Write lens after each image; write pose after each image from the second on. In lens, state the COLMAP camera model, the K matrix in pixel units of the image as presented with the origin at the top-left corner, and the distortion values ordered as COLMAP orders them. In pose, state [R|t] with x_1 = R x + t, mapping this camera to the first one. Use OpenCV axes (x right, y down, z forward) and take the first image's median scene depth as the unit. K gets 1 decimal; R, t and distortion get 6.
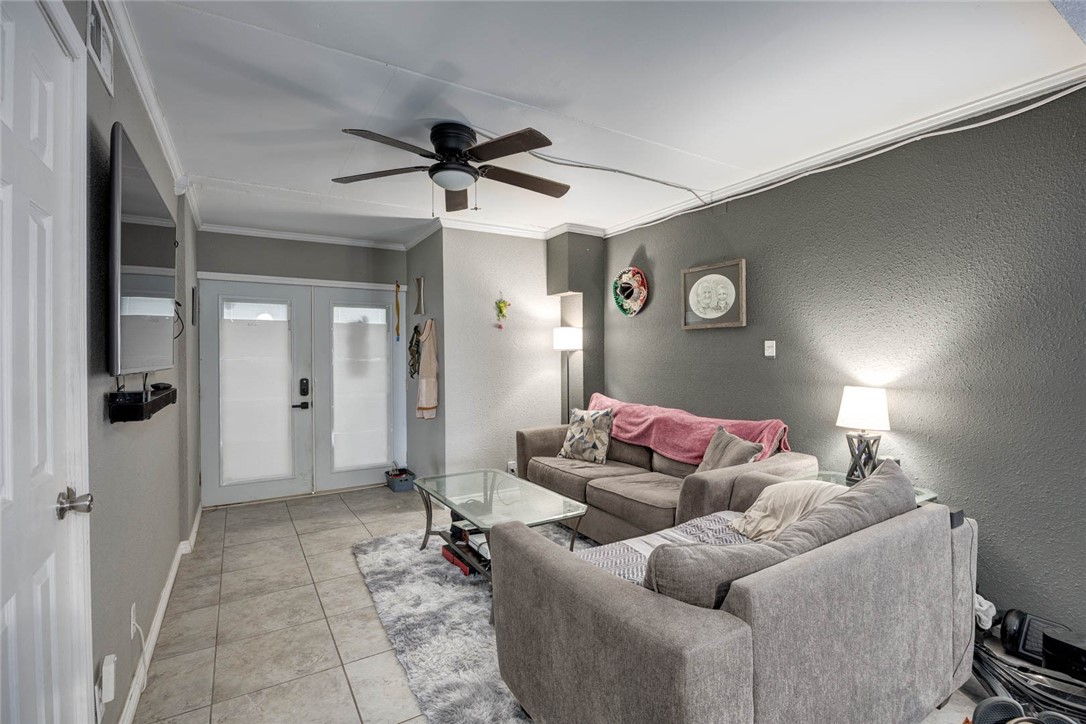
lens RADIAL K [[498.1, 0, 549.5], [0, 498.1, 360.1], [0, 0, 1]] dist [-0.014700, 0.000434]
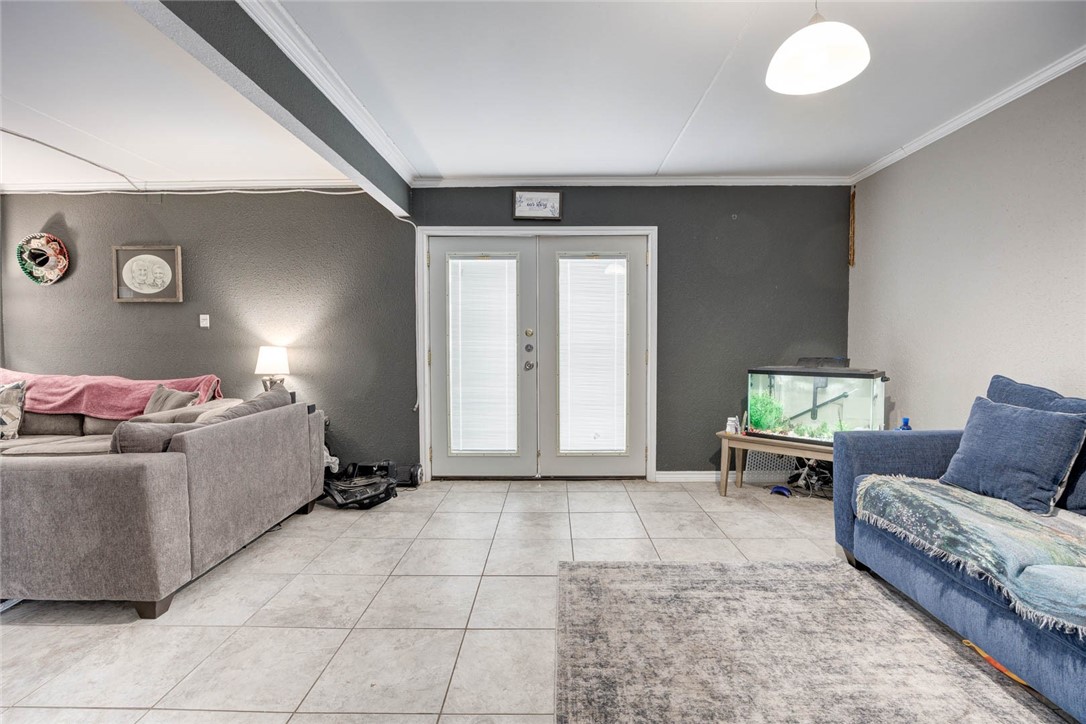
lens RADIAL K [[498.1, 0, 549.5], [0, 498.1, 360.1], [0, 0, 1]] dist [-0.014700, 0.000434]
pose [[0.535422, -0.028225, 0.844113, -0.128147], [0.005889, 0.999542, 0.029686, 0.037029], [-0.844564, -0.010924, 0.535343, -0.351645]]
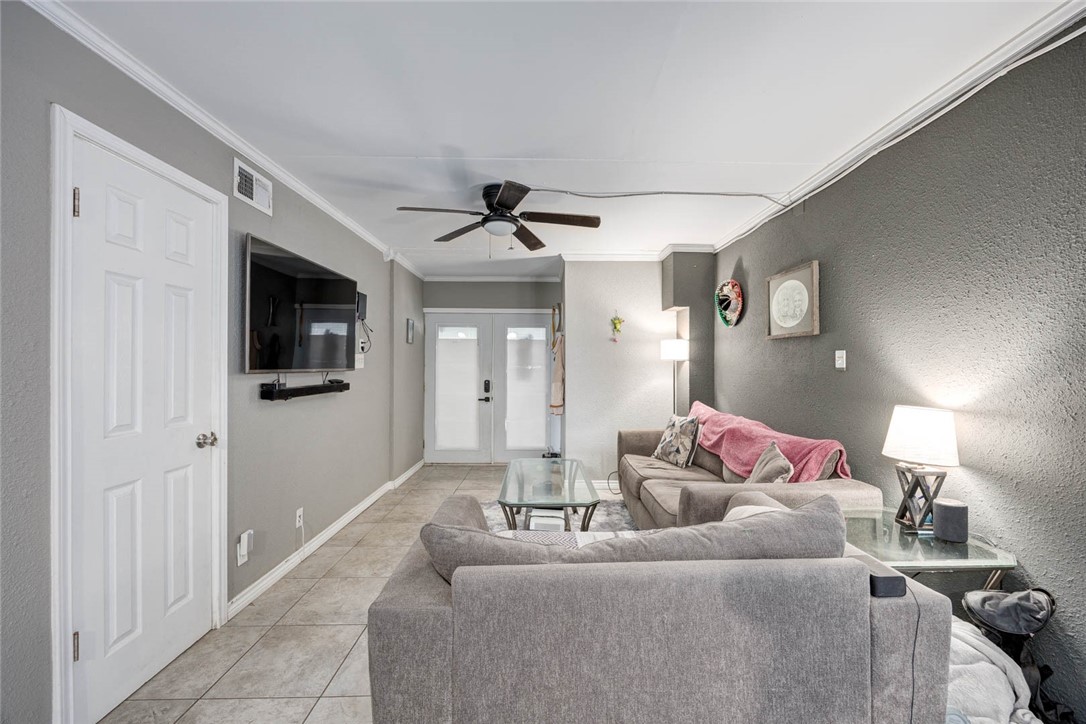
lens RADIAL K [[421.2, 0, 553.4], [0, 421.2, 363.8], [0, 0, 1]] dist [-0.000890, -0.000112]
pose [[0.865884, 0.007613, -0.500188, 0.311963], [-0.013325, 0.999880, -0.007849, -0.002072], [0.500068, 0.013461, 0.865881, 0.082290]]
